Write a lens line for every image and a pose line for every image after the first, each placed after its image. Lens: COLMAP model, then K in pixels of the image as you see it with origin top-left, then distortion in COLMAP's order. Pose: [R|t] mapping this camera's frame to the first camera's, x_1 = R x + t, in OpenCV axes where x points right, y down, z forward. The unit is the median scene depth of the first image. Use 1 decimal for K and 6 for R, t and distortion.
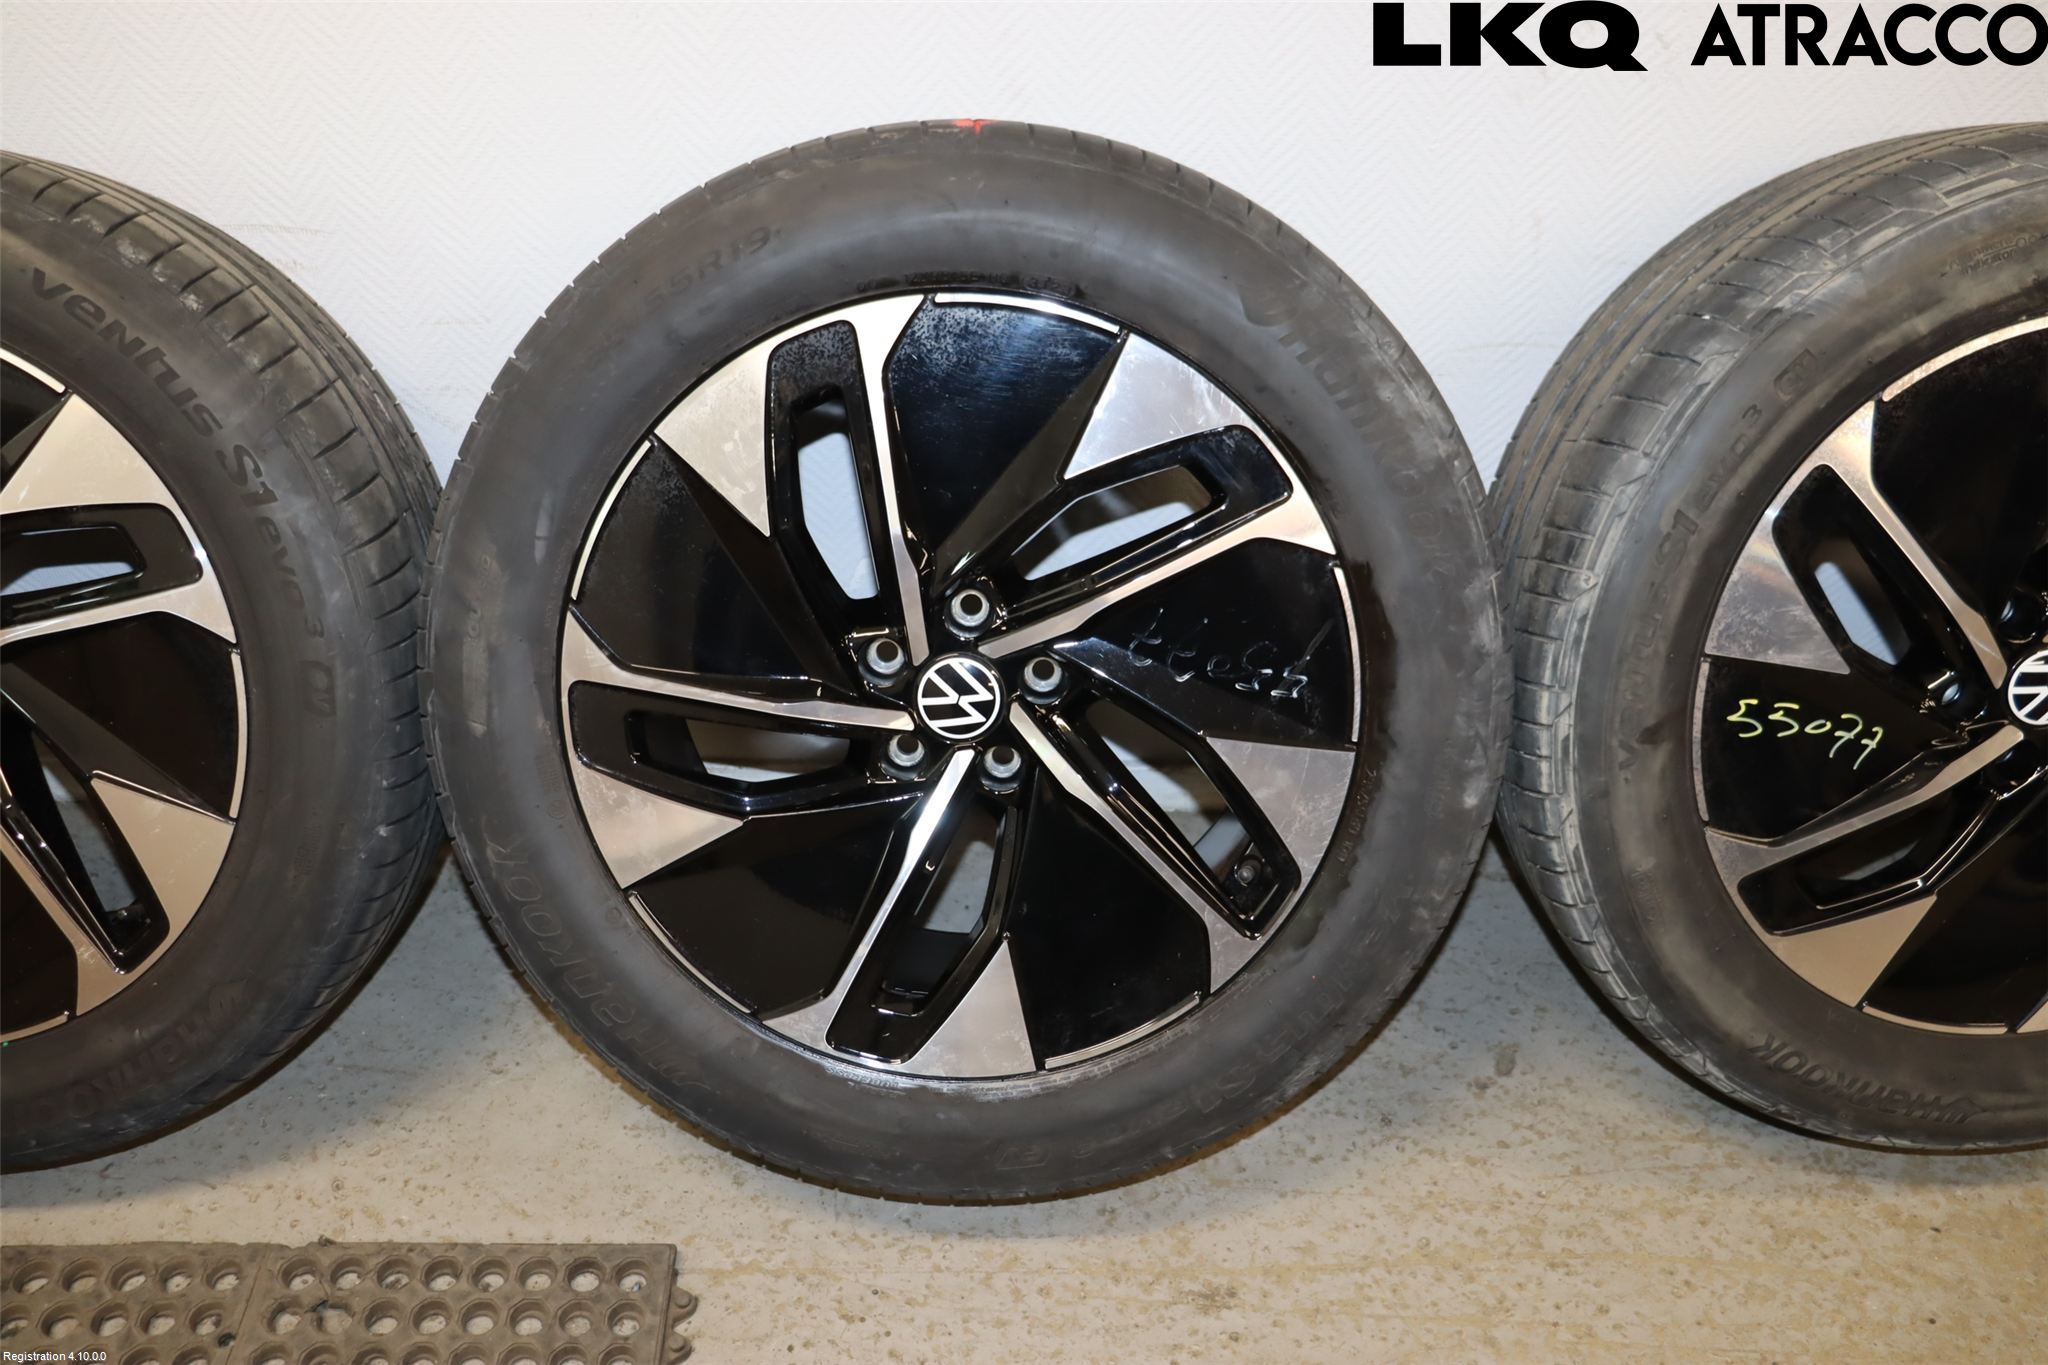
lens RADIAL K [[1753.2, 0, 1024.0], [0, 1753.2, 682.5], [0, 0, 1]] dist [-0.191138, 0.186300]
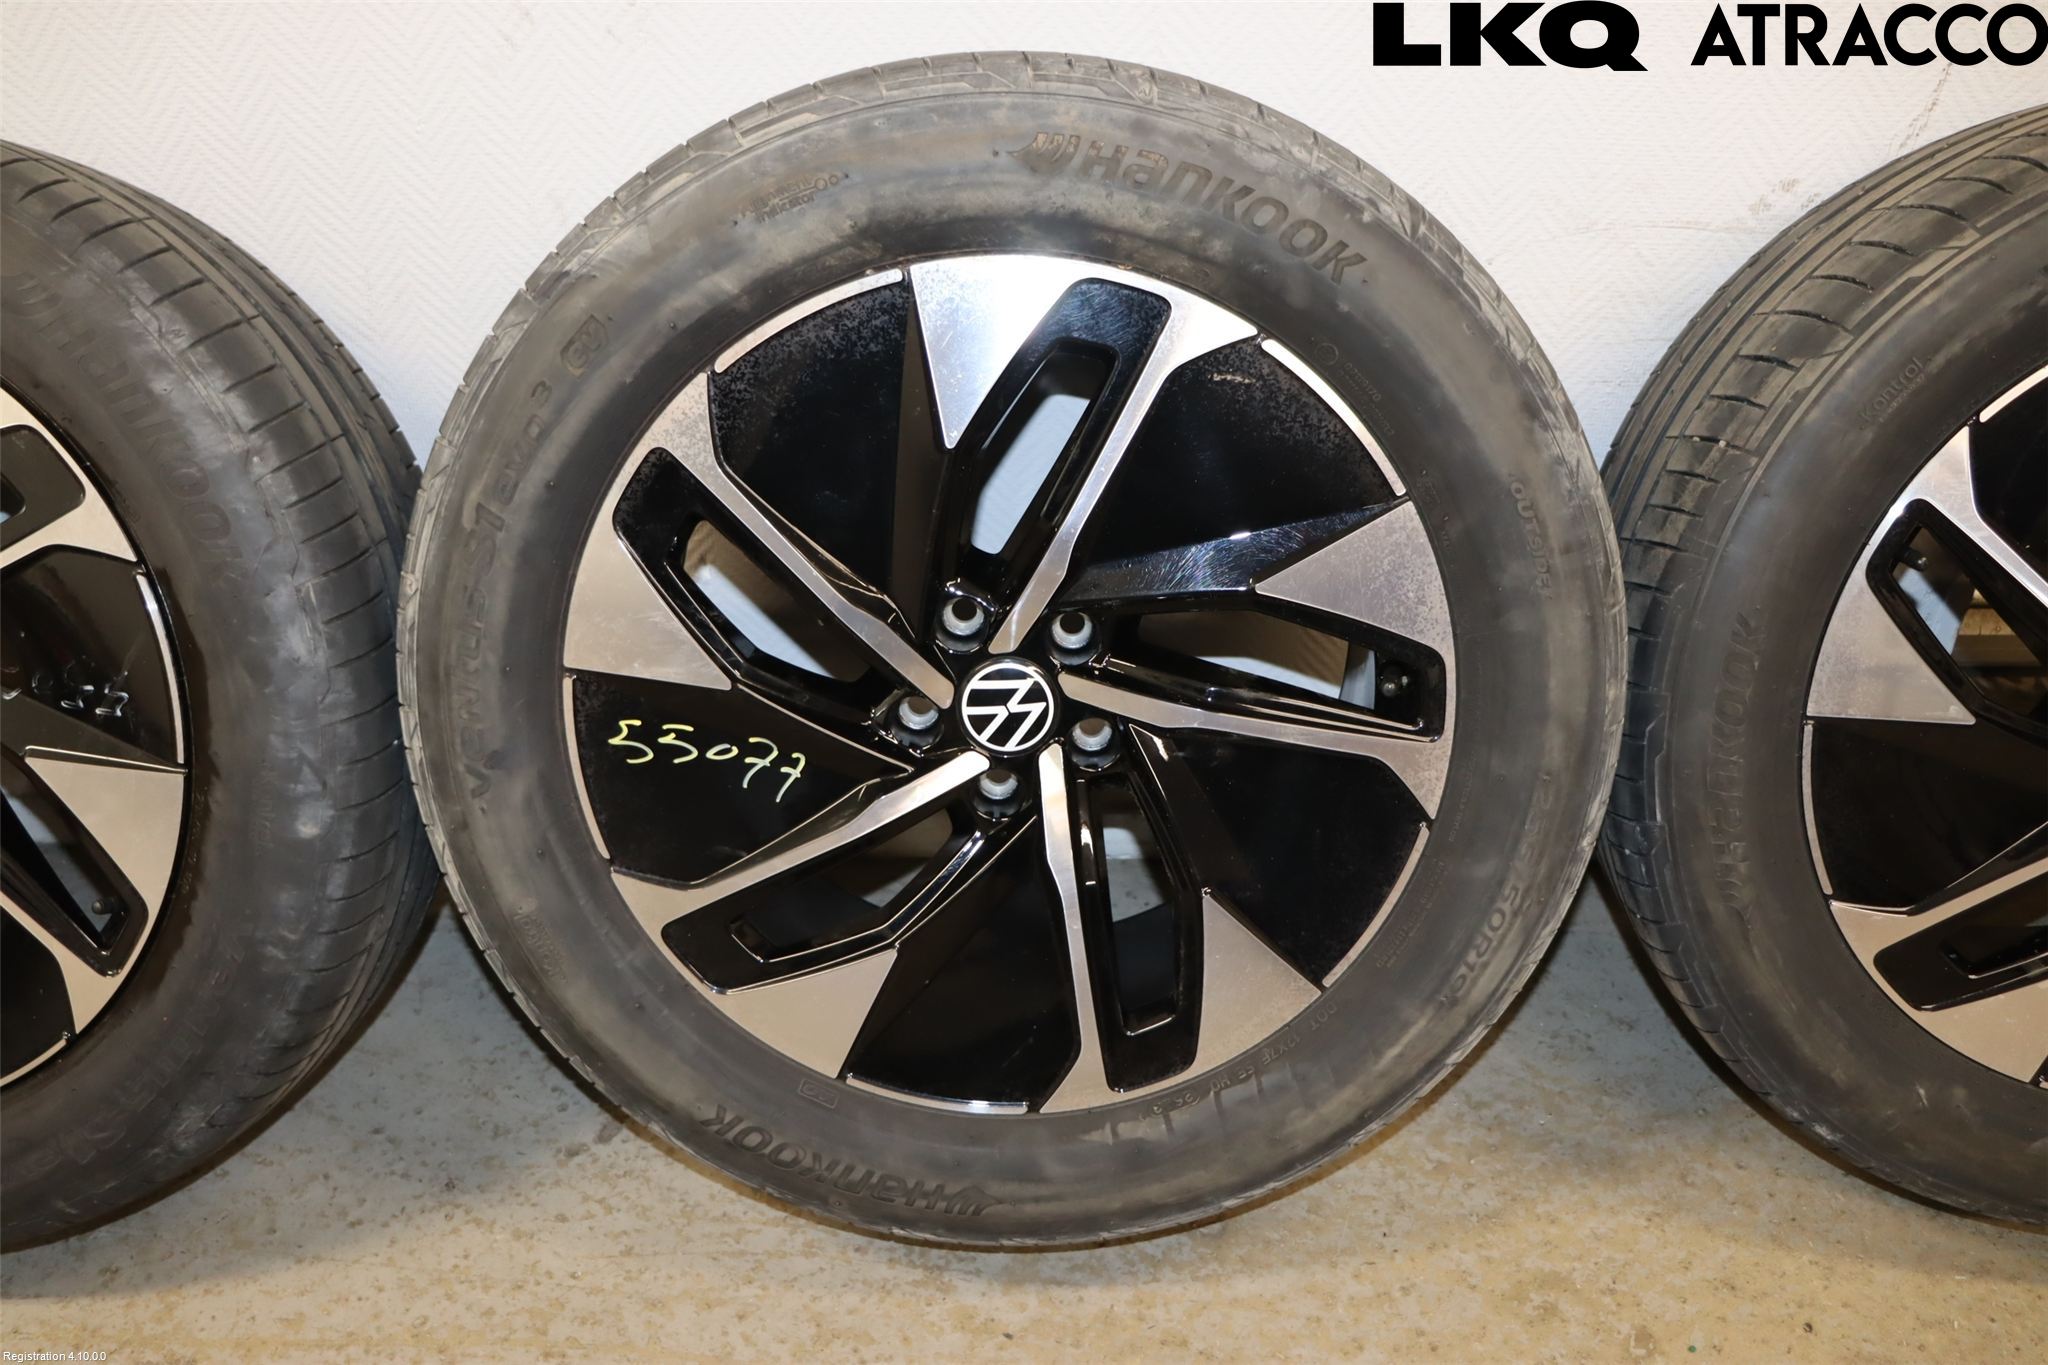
lens RADIAL K [[1753.2, 0, 1024.0], [0, 1753.2, 682.5], [0, 0, 1]] dist [-0.191138, 0.186300]
pose [[0.999508, -0.000805, -0.031347, 0.665741], [-0.000317, 0.999360, -0.035761, 0.022835], [0.031356, 0.035753, 0.998869, 0.114683]]
